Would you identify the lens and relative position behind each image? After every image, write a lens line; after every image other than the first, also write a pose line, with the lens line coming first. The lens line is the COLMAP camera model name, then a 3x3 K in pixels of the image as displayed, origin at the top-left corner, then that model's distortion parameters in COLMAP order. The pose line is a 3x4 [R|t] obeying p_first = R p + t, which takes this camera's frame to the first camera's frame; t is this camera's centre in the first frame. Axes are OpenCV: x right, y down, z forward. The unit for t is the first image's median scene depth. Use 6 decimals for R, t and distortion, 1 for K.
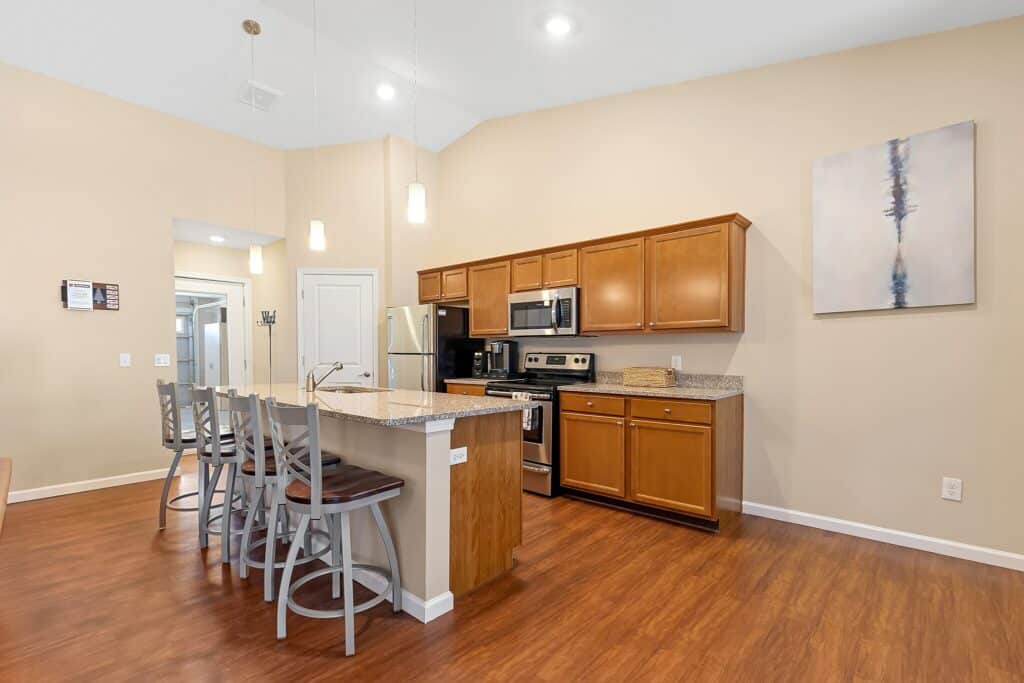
lens RADIAL K [[472.4, 0, 507.9], [0, 472.4, 363.1], [0, 0, 1]] dist [0.008803, 0.000085]
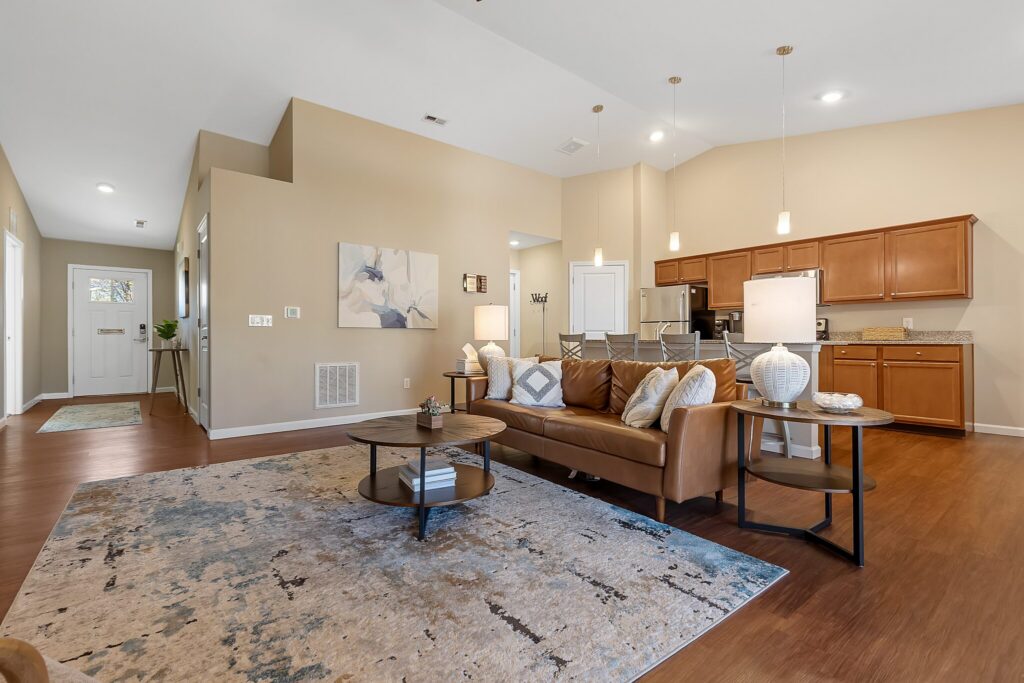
lens RADIAL K [[463.3, 0, 504.6], [0, 463.3, 336.9], [0, 0, 1]] dist [0.004408, -0.000083]
pose [[0.986236, -0.001341, -0.165338, -0.527206], [-0.003076, 0.999645, -0.026456, 0.072433], [0.165315, 0.026600, 0.985882, -0.469577]]
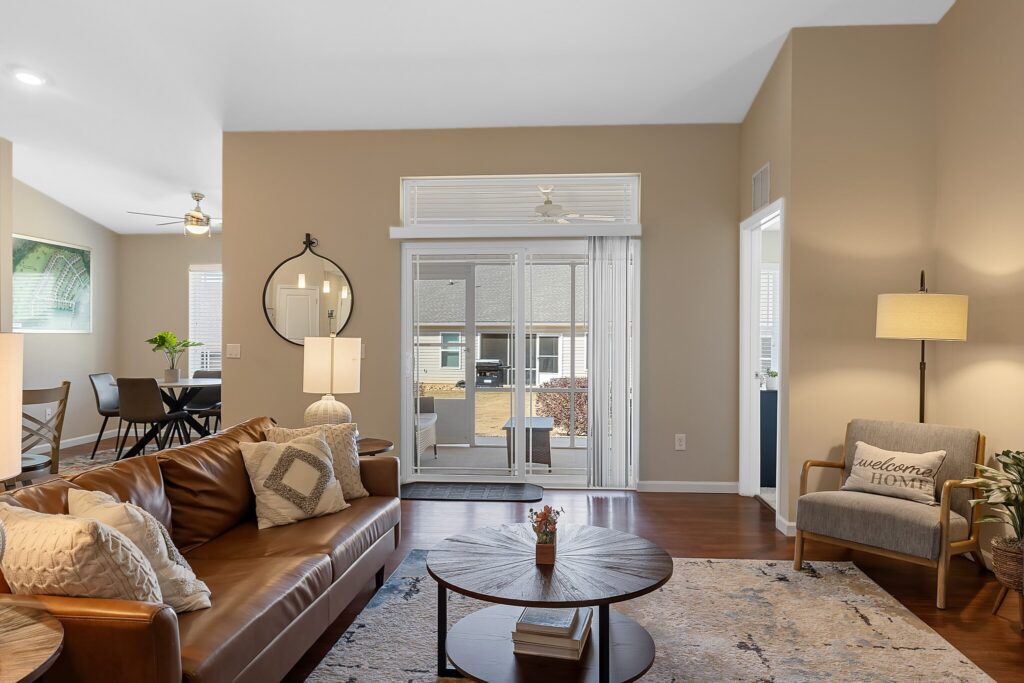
lens RADIAL K [[688.4, 0, 502.2], [0, 688.4, 338.4], [0, 0, 1]] dist [-0.007315, -0.002278]
pose [[-0.600339, -0.004122, 0.799735, -1.183963], [0.015454, 0.999740, 0.016754, -0.022509], [-0.799596, 0.022417, -0.600119, 0.517585]]
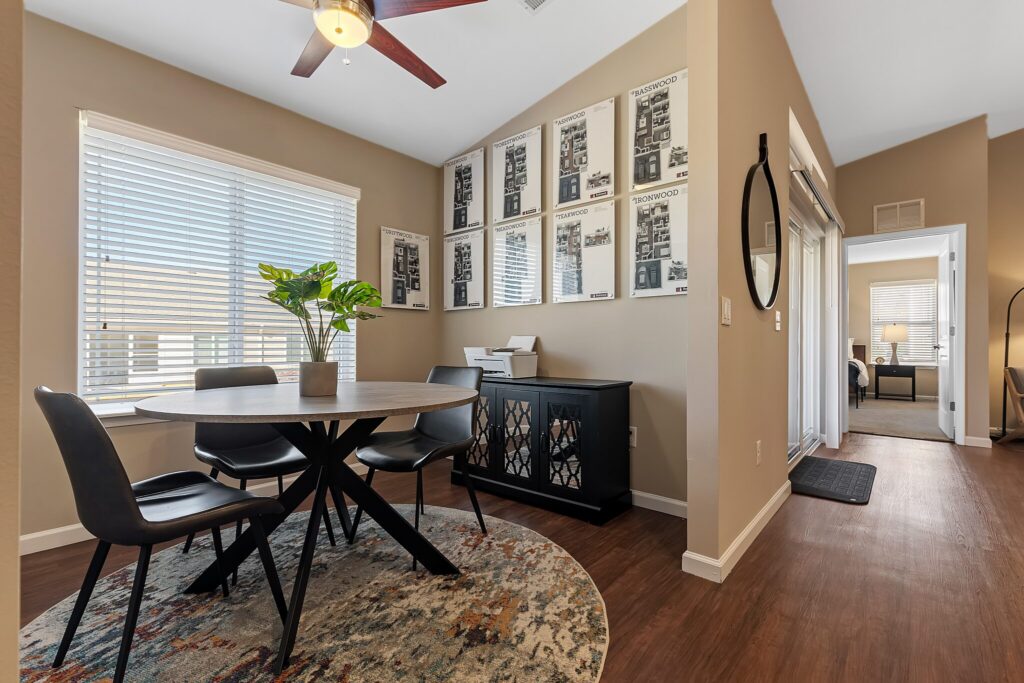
lens RADIAL K [[462.1, 0, 507.9], [0, 462.1, 342.2], [0, 0, 1]] dist [0.004859, -0.000270]
pose [[-0.999836, 0.001222, -0.018078, 0.509169], [0.000844, 0.999781, 0.020906, 0.035628], [0.018100, 0.020887, -0.999618, 0.588425]]
